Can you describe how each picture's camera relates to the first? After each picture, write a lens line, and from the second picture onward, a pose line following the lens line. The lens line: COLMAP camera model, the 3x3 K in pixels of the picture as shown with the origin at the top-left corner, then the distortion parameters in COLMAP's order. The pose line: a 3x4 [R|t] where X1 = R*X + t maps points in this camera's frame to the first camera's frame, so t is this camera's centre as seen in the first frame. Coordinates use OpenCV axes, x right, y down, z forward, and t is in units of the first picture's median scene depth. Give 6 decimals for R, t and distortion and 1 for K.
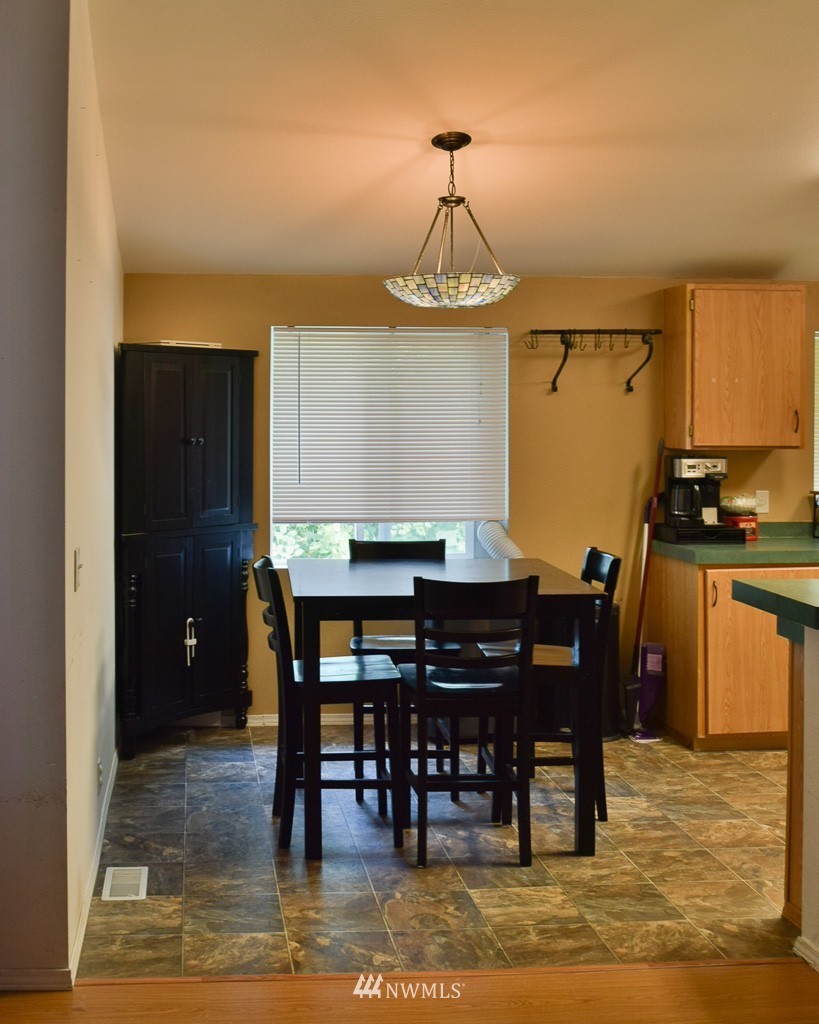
lens RADIAL K [[1299.1, 0, 253.6], [0, 1299.1, 413.9], [0, 0, 1]] dist [-0.034140, -0.008484]
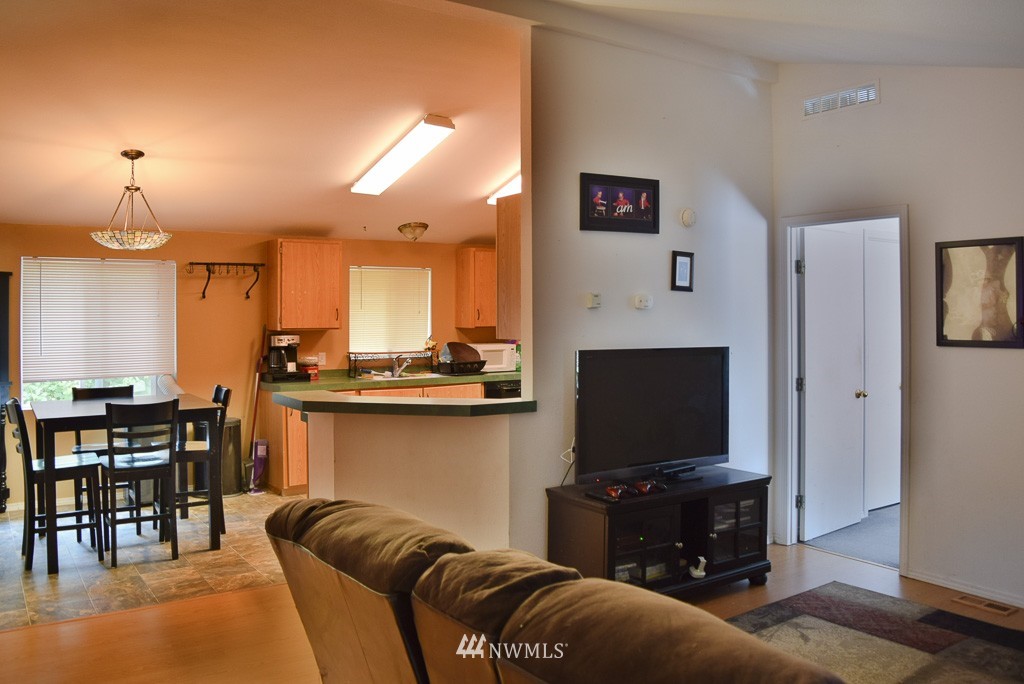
lens RADIAL K [[859.6, 0, 512.8], [0, 859.6, 307.0], [0, 0, 1]] dist [-0.081940, 0.020134]
pose [[0.864052, -0.001709, 0.503400, 0.019419], [0.005653, 0.999964, -0.006307, 0.004364], [-0.503371, 0.008295, 0.864030, -0.204968]]
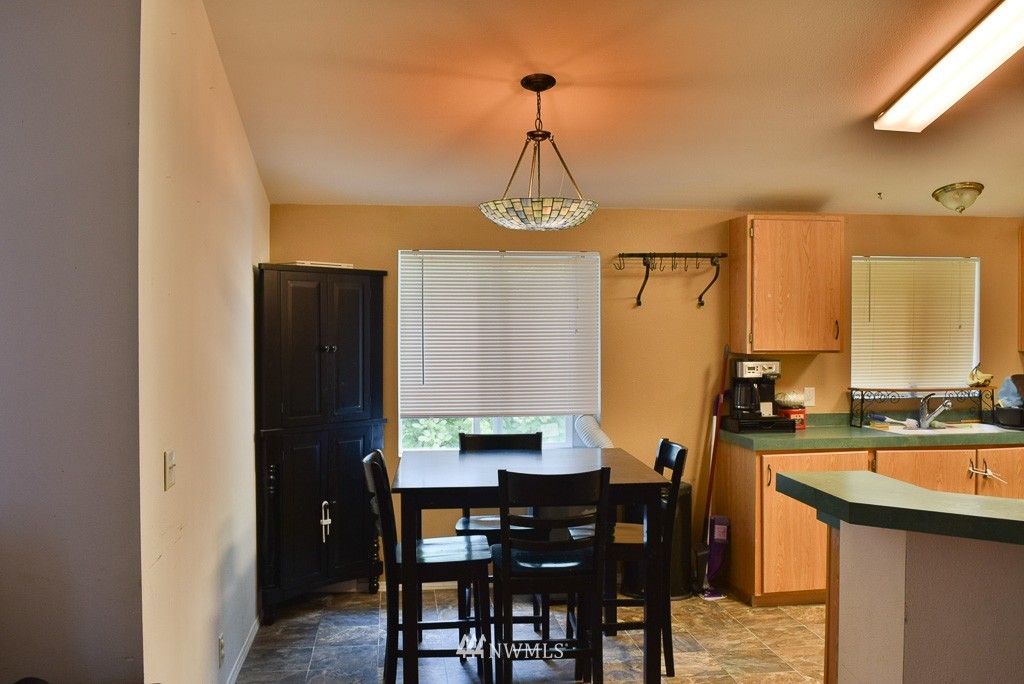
lens RADIAL K [[972.3, 0, 512.0], [0, 972.3, 342.0], [0, 0, 1]] dist [-0.069219, 0.004280]
pose [[0.997573, -0.003665, 0.069529, 0.060076], [0.002669, 0.999892, 0.014420, 0.003265], [-0.069574, -0.014200, 0.997476, 0.133532]]
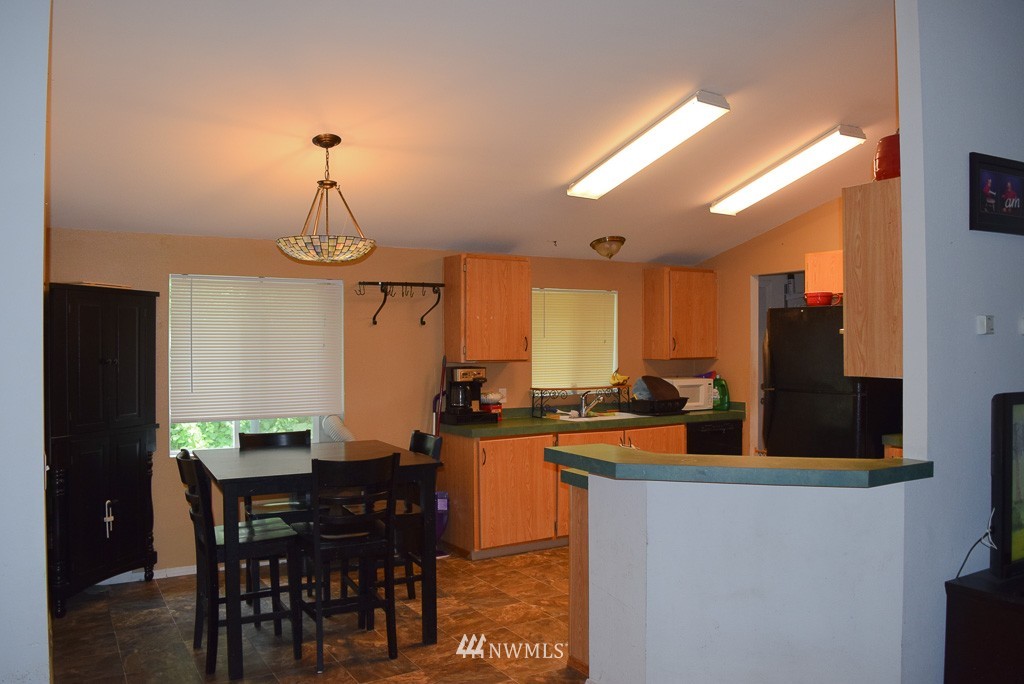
lens RADIAL K [[830.0, 0, 512.0], [0, 830.0, 342.0], [0, 0, 1]] dist [-0.074929, 0.013449]
pose [[0.888180, -0.003172, 0.459485, -0.065287], [0.004476, 0.999988, -0.001750, 0.005235], [-0.459474, 0.003611, 0.888184, 0.112894]]
